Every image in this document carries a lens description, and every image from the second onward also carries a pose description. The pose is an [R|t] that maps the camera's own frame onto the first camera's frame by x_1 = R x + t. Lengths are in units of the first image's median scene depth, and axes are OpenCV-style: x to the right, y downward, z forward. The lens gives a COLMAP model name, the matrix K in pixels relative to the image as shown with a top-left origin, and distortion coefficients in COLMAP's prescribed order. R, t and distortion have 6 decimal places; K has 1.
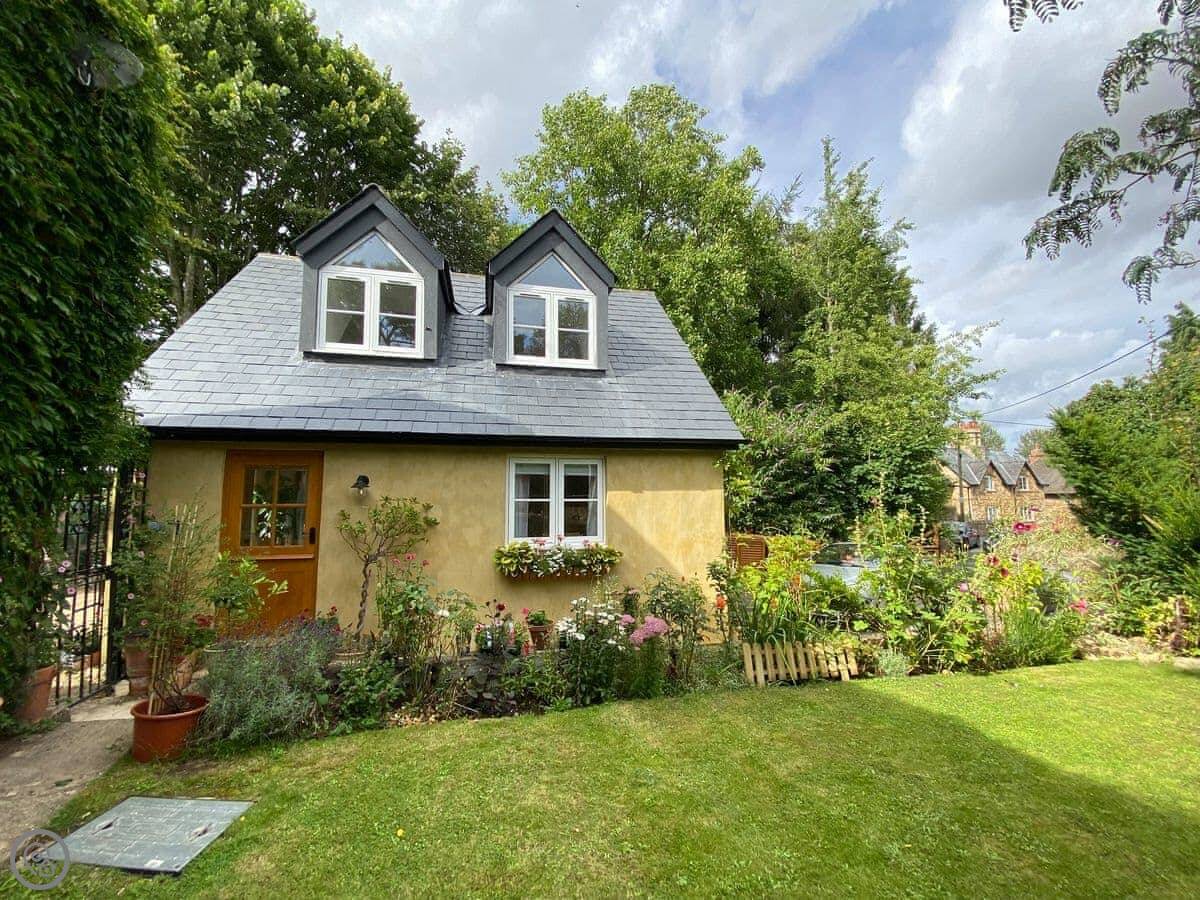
lens RADIAL K [[493.7, 0, 599.7], [0, 493.7, 447.8], [0, 0, 1]] dist [0.012823, -0.005104]
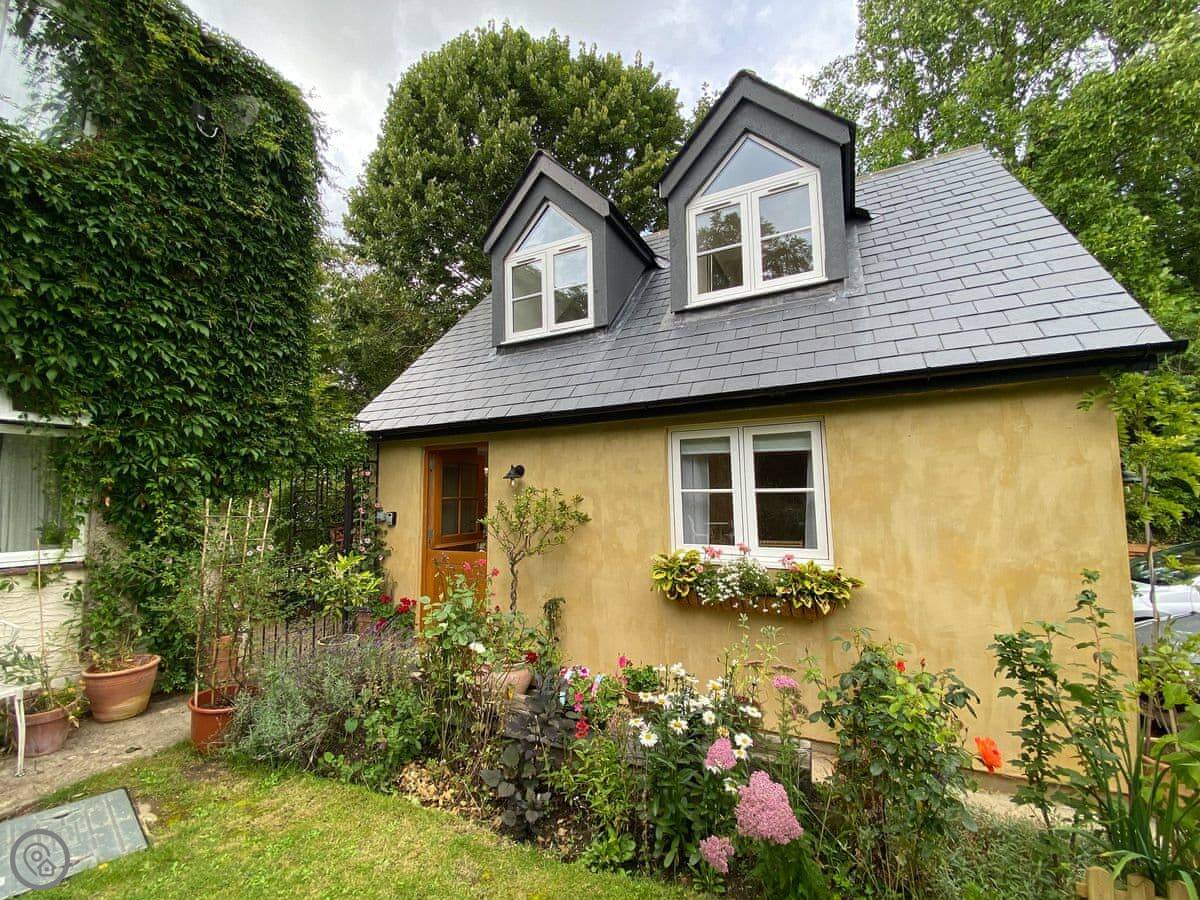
lens RADIAL K [[493.7, 0, 589.5], [0, 493.7, 446.5], [0, 0, 1]] dist [0.012823, -0.005104]
pose [[0.752198, -0.069728, -0.655237, 0.181014], [0.074985, 0.996984, -0.020015, 0.042371], [0.654656, -0.034078, 0.755158, 0.342668]]
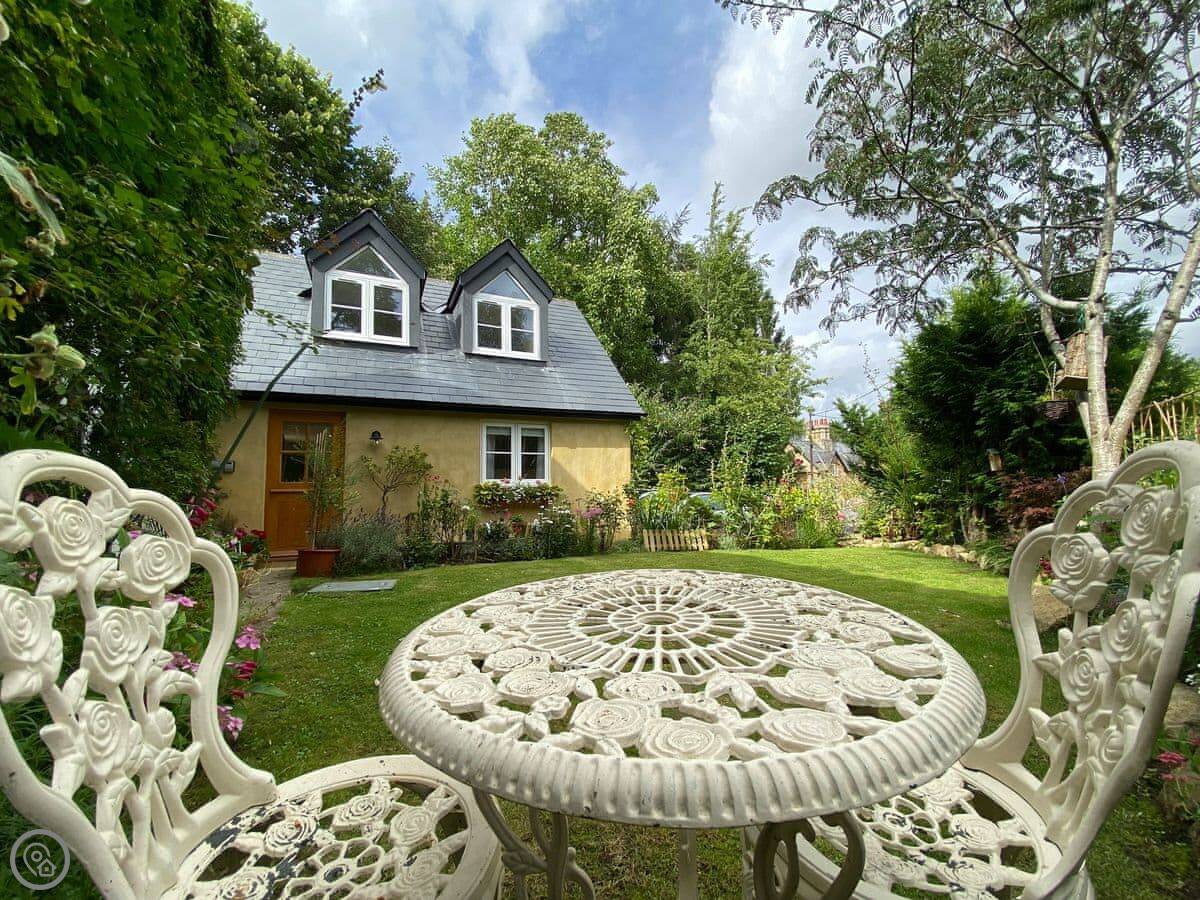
lens RADIAL K [[493.7, 0, 600.2], [0, 493.7, 452.7], [0, 0, 1]] dist [0.012823, -0.005104]
pose [[0.978645, 0.004673, 0.205504, -0.130211], [-0.008448, 0.999811, 0.017493, 0.073519], [-0.205384, -0.018855, 0.978500, -0.394230]]
